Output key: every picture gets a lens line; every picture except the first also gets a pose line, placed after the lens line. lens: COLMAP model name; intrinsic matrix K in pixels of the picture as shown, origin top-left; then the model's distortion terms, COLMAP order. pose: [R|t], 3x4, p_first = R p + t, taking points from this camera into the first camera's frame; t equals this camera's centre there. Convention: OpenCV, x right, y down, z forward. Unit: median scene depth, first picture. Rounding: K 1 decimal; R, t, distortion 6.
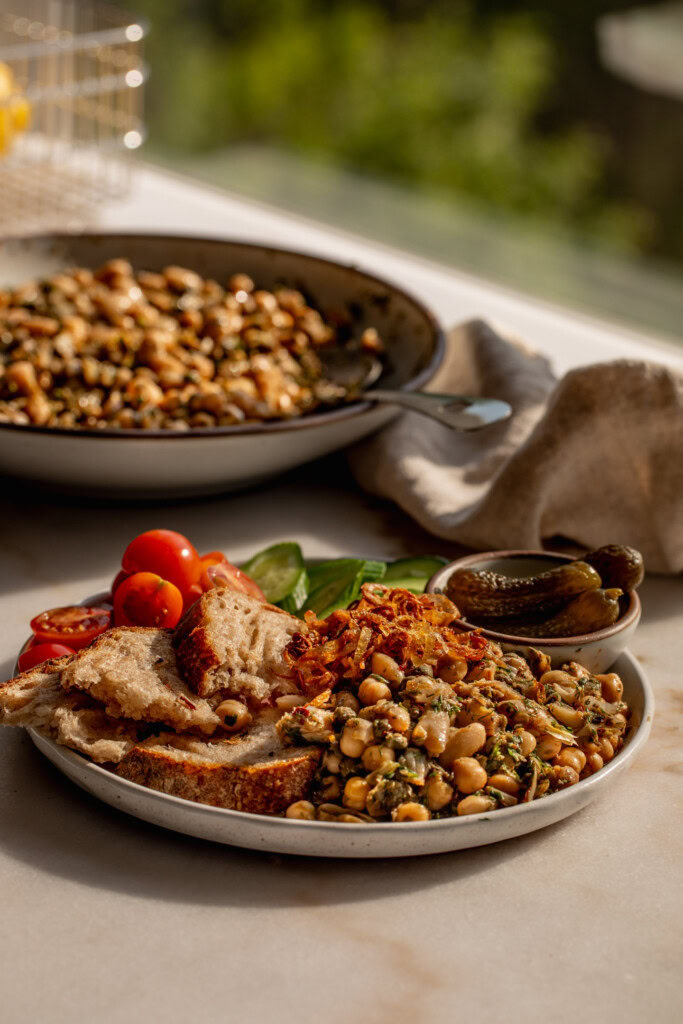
lens RADIAL K [[3969.7, 0, 341.0], [0, 3969.7, 512.0], [0, 0, 1]] dist [-0.159761, 0.000000]
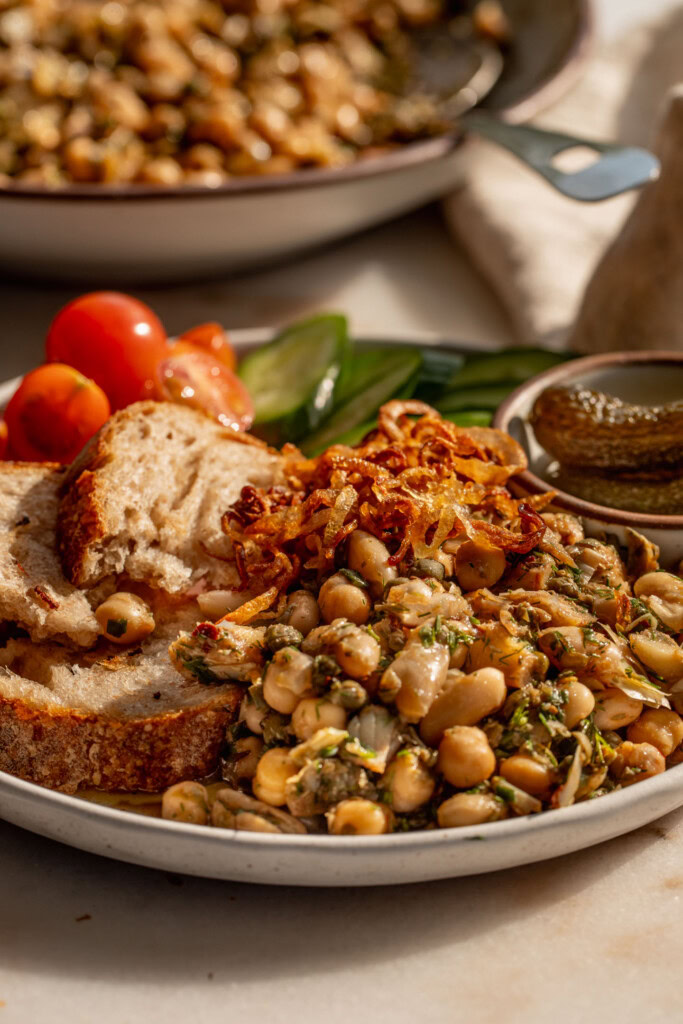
lens RADIAL K [[3969.7, 0, 342.4], [0, 3969.7, 511.9], [0, 0, 1]] dist [-0.159761, 0.000000]
pose [[0.981488, 0.059839, -0.181935, 0.119002], [-0.039108, 0.992541, 0.115469, -0.038734], [0.187488, -0.106217, 0.976507, 0.404011]]
